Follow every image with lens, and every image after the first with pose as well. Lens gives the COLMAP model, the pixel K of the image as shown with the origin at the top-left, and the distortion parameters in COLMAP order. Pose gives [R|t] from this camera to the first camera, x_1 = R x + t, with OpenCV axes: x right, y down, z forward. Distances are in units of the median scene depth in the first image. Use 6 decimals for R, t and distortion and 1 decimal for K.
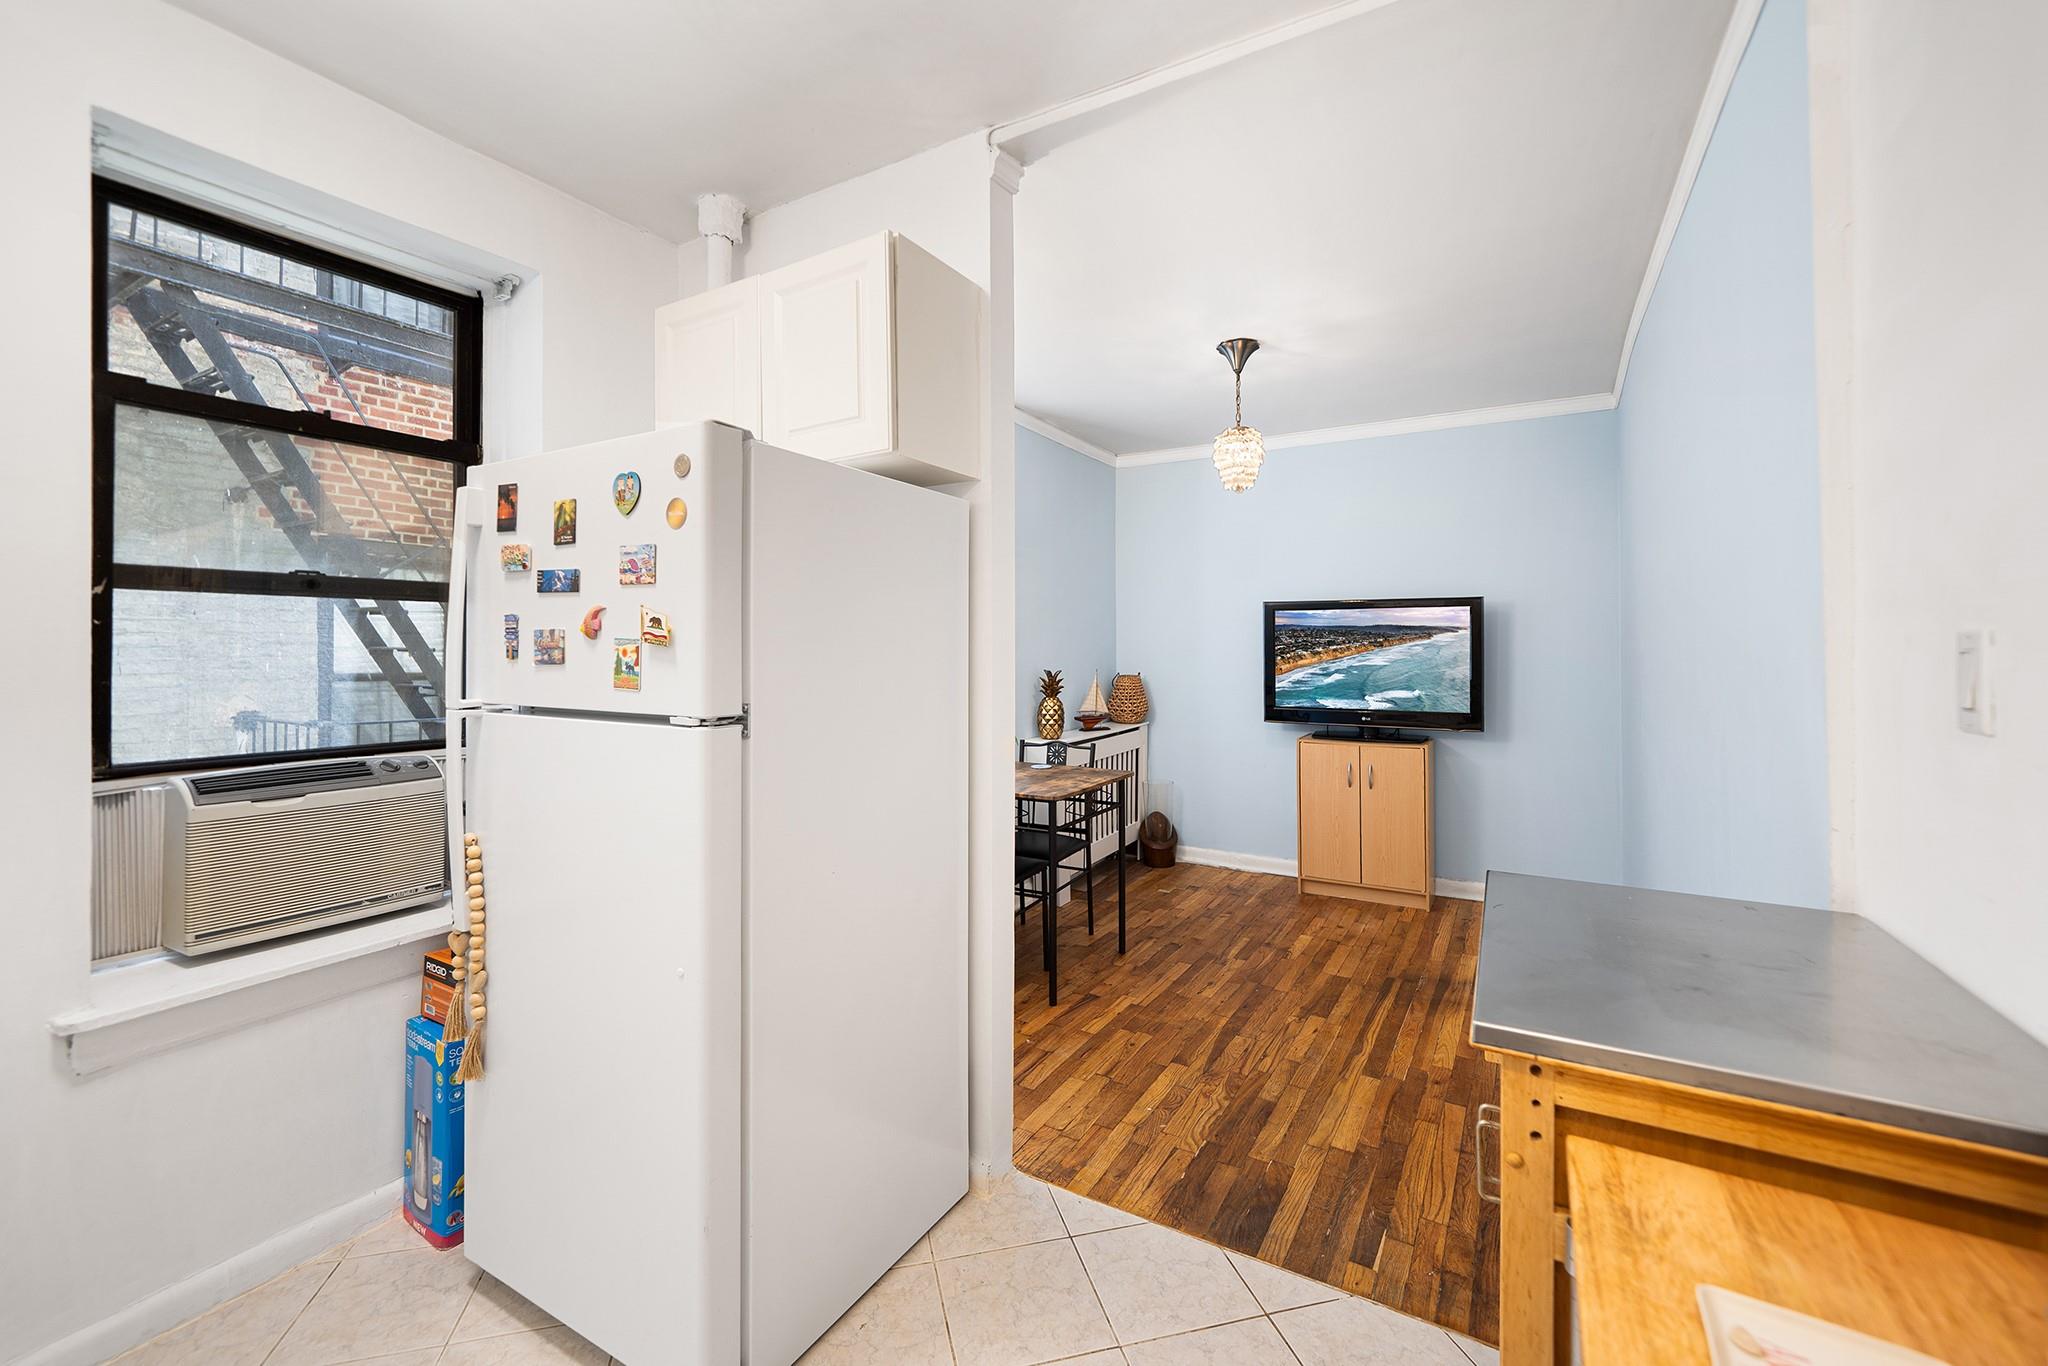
lens RADIAL K [[816.2, 0, 1045.9], [0, 816.2, 655.8], [0, 0, 1]] dist [-0.010916, -0.000028]
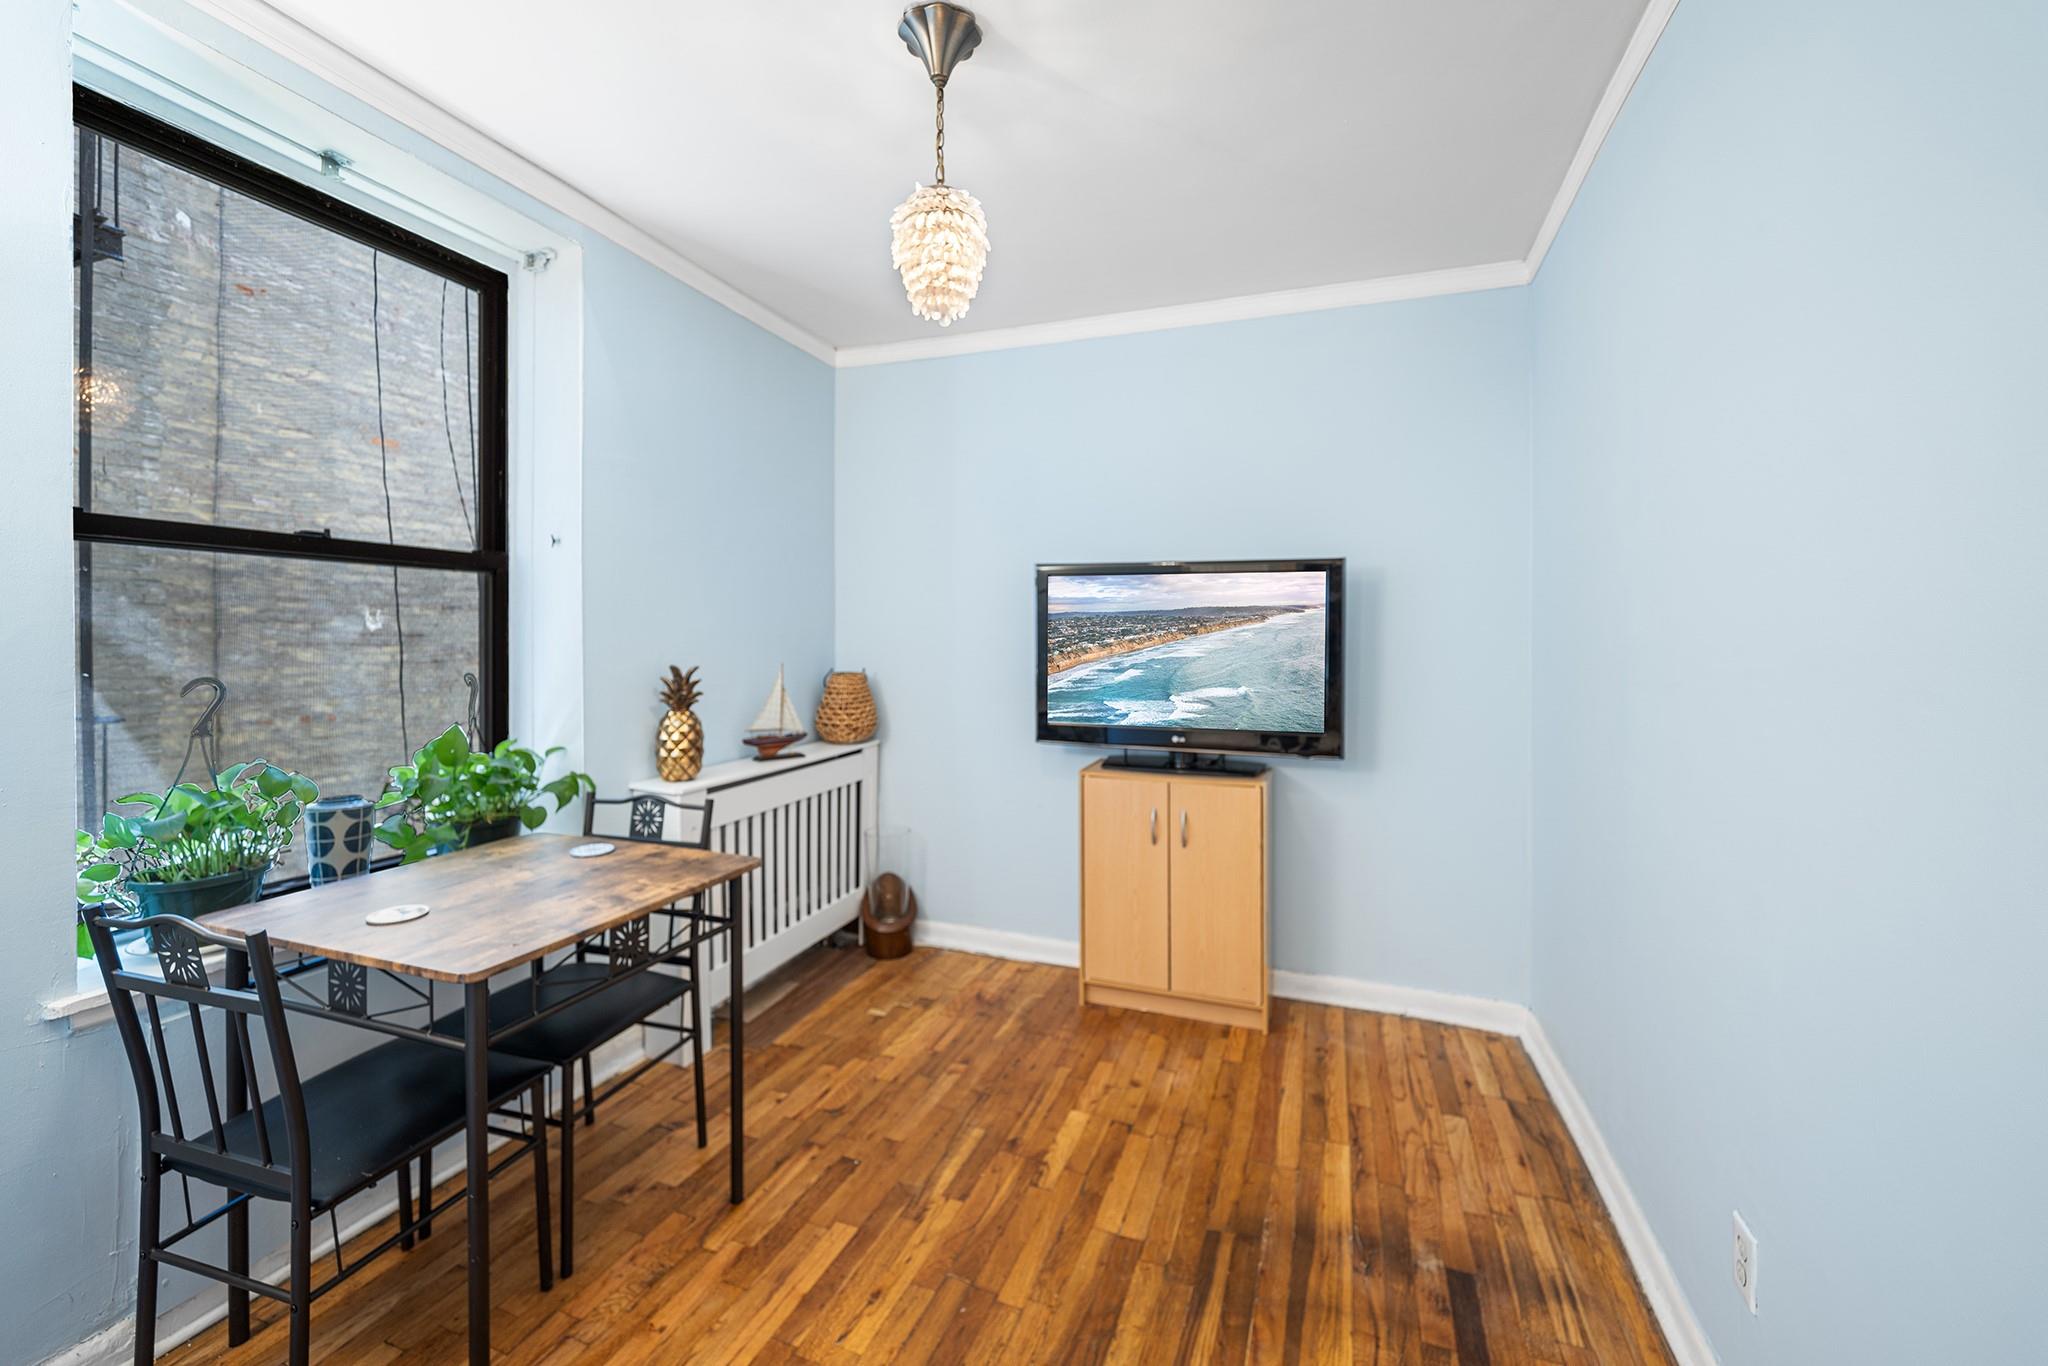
lens RADIAL K [[795.6, 0, 1053.8], [0, 795.6, 648.1], [0, 0, 1]] dist [-0.003058, -0.000195]
pose [[0.978229, 0.005973, 0.207442, 0.183094], [-0.006454, 0.999978, 0.001642, 0.002200], [-0.207428, -0.002945, 0.978246, 0.445781]]
